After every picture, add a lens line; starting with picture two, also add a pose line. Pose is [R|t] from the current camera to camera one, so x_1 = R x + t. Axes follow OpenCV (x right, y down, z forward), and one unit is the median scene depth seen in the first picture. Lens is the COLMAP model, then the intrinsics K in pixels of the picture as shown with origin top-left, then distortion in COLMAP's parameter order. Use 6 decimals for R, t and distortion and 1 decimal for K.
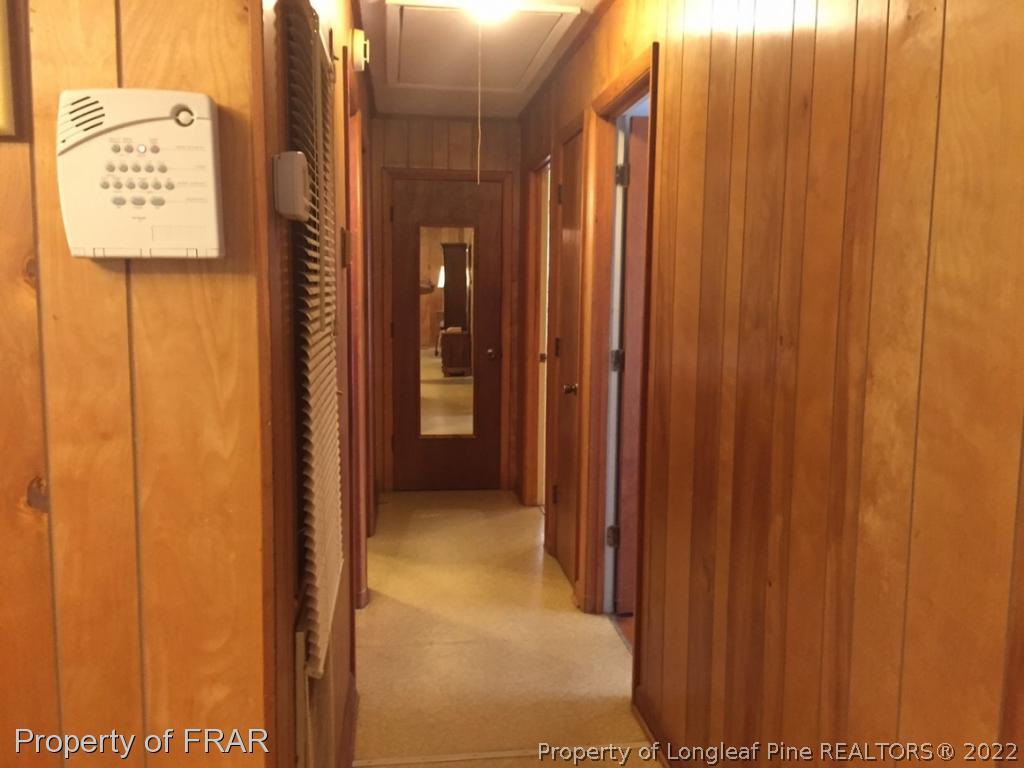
lens RADIAL K [[869.3, 0, 510.7], [0, 869.3, 383.5], [0, 0, 1]] dist [0.008396, -0.003449]
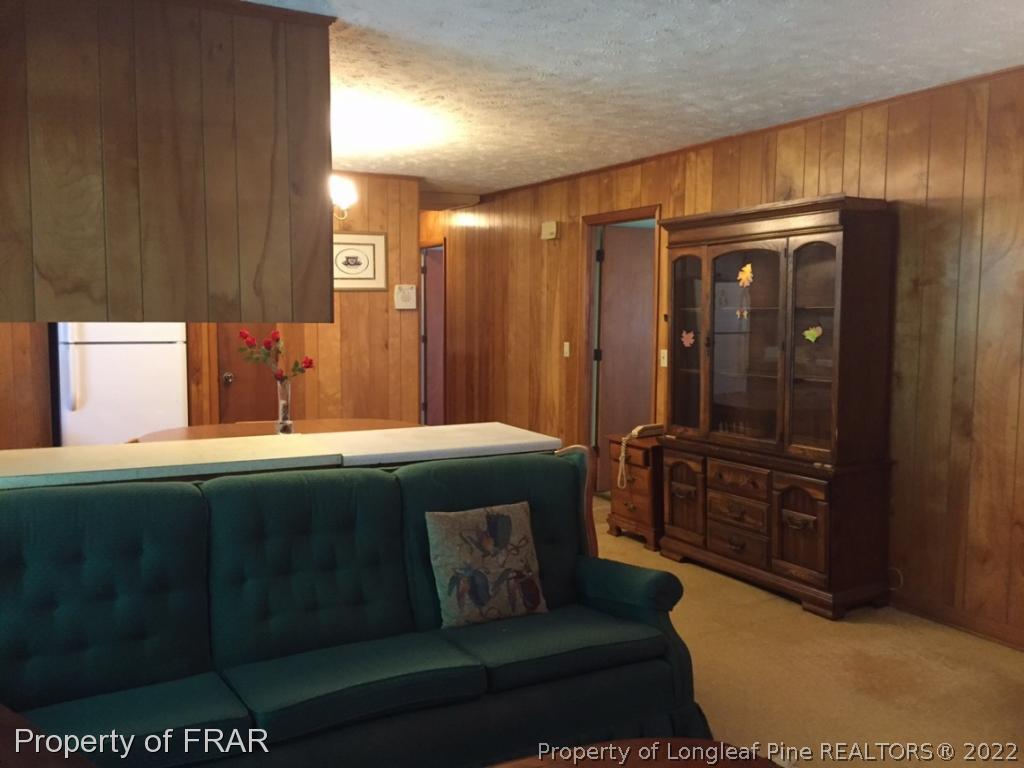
lens RADIAL K [[869.3, 0, 511.3], [0, 869.3, 385.0], [0, 0, 1]] dist [0.008396, -0.003449]
pose [[0.925356, -0.032806, 0.377676, -1.869806], [0.039210, 0.999188, -0.009276, 0.447606], [-0.377065, 0.023392, 0.925891, -4.608489]]
